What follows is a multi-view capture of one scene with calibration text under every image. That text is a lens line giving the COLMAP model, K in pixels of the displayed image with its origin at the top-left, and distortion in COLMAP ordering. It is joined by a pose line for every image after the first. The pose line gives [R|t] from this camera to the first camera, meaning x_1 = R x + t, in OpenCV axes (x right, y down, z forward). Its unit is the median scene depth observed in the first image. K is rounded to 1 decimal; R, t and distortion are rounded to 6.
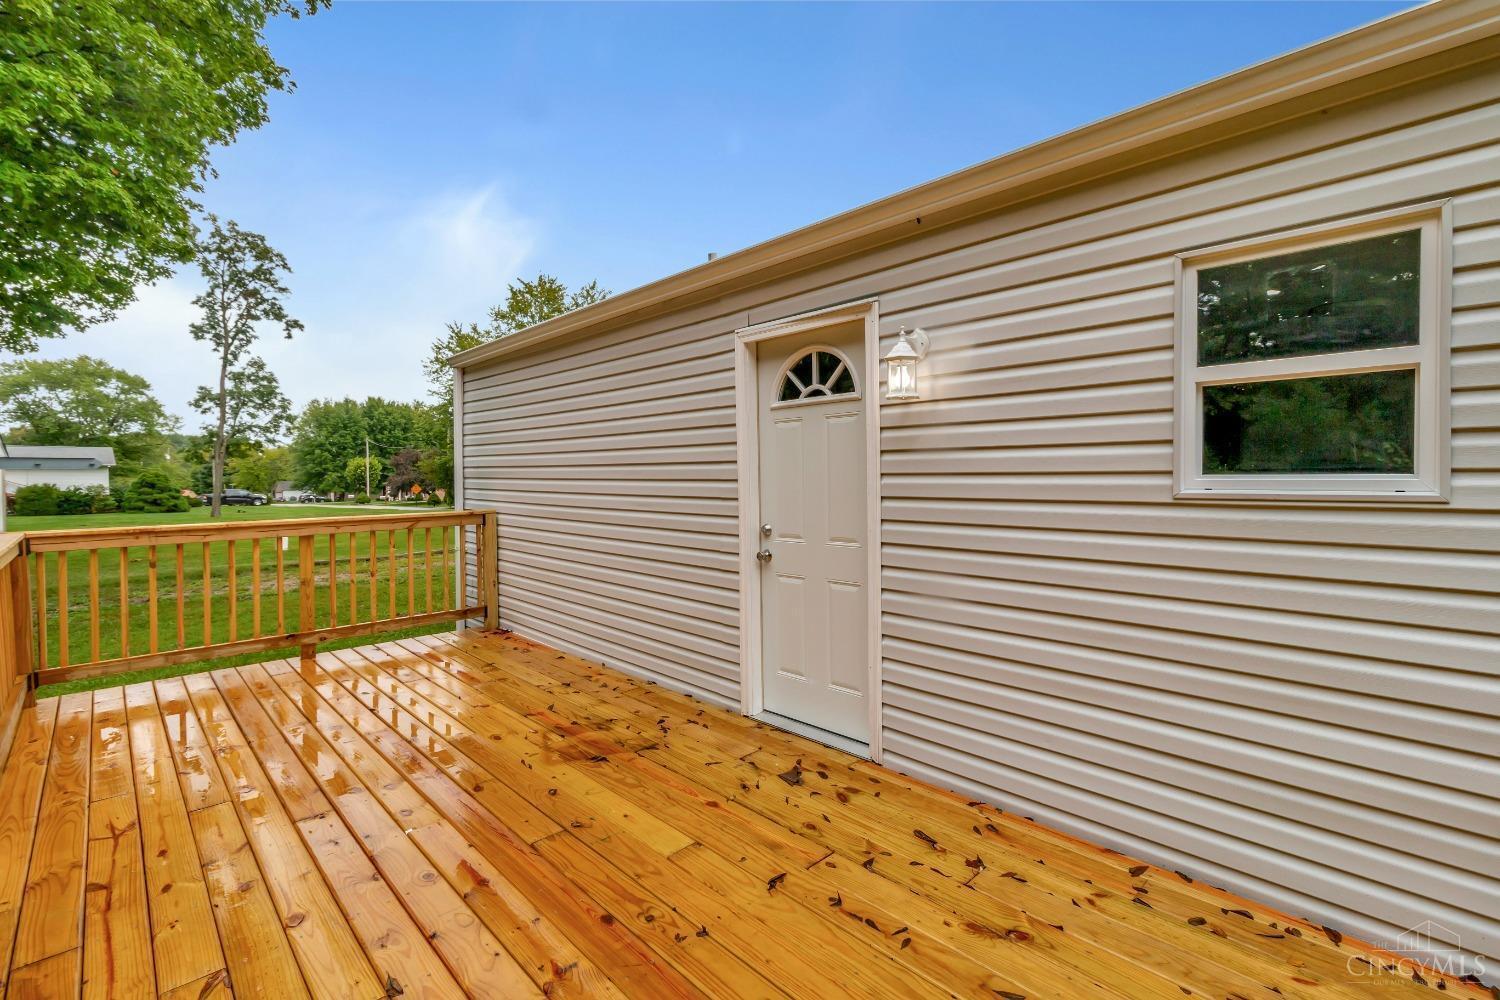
lens RADIAL K [[698.0, 0, 746.0], [0, 698.0, 491.8], [0, 0, 1]] dist [-0.003655, -0.000644]
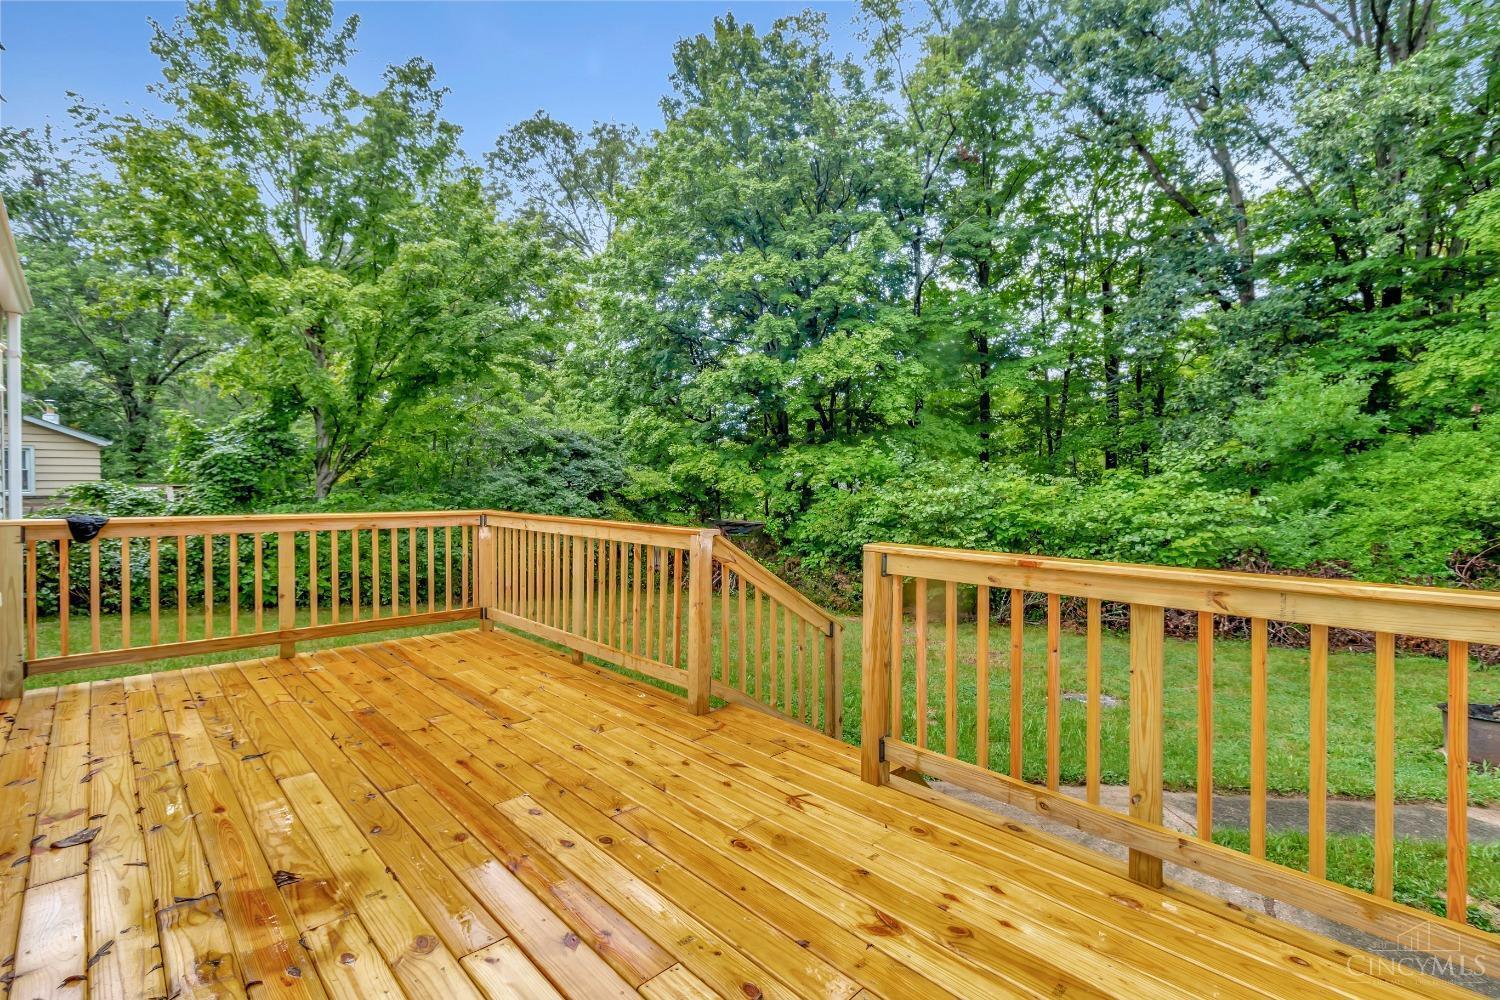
lens RADIAL K [[698.0, 0, 745.8], [0, 698.0, 495.9], [0, 0, 1]] dist [-0.003655, -0.000644]
pose [[-0.999941, 0.005775, -0.009170, -0.687894], [0.005482, 0.999483, 0.031686, -0.013717], [0.009348, 0.031634, -0.999456, 1.743377]]
